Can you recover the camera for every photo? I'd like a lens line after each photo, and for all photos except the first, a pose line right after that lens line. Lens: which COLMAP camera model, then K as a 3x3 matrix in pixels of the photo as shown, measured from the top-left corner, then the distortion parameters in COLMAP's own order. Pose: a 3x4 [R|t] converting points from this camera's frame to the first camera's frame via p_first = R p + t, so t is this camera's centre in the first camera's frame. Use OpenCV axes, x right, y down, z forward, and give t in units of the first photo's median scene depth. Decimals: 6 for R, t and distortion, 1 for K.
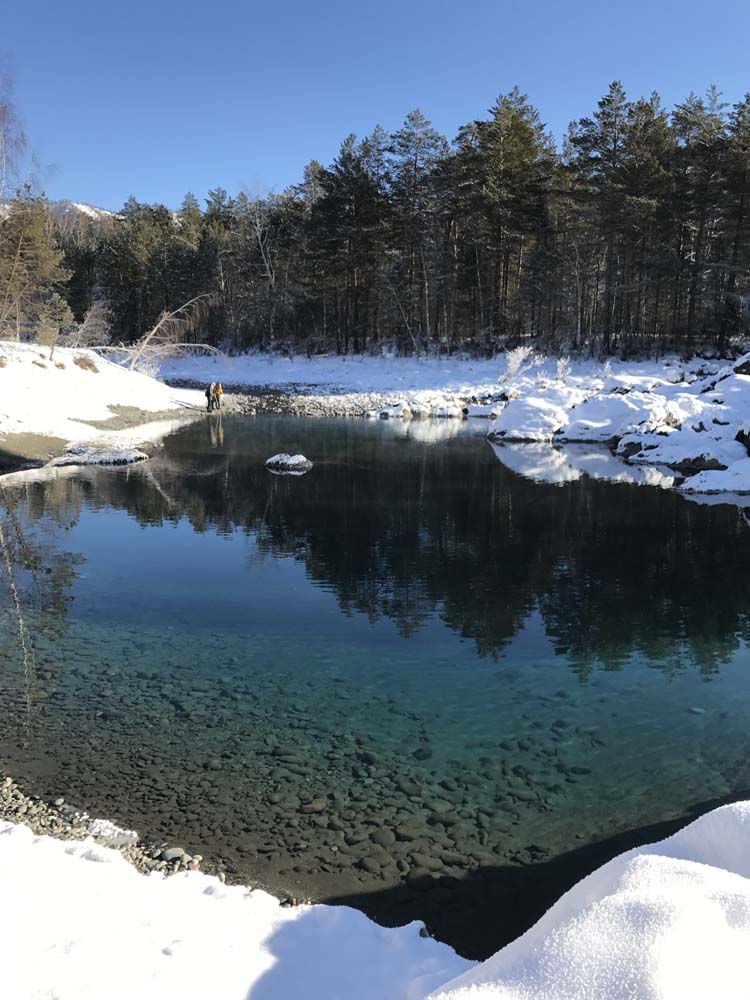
lens RADIAL K [[870.6, 0, 373.7], [0, 870.6, 501.7], [0, 0, 1]] dist [0.075779, -0.060661]
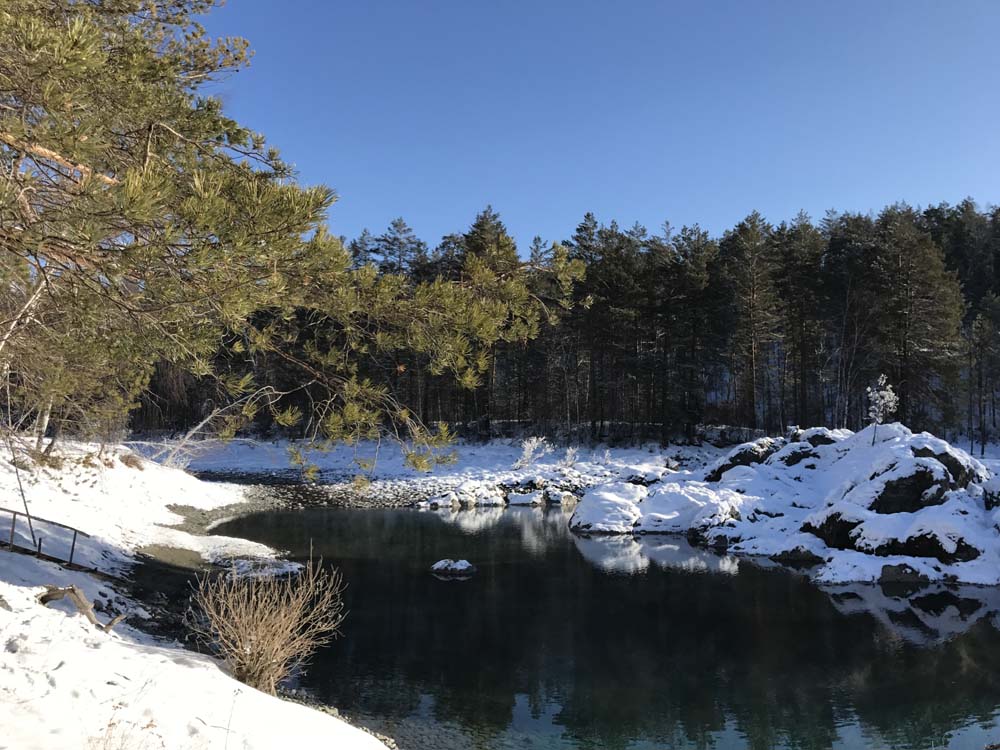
lens RADIAL K [[870.6, 0, 499.4], [0, 870.6, 375.4], [0, 0, 1]] dist [0.075779, -0.060661]
pose [[0.969961, 0.015586, 0.242760, -0.164473], [0.038748, 0.975305, -0.217437, -0.021960], [-0.240154, 0.220312, 0.945404, -0.028313]]
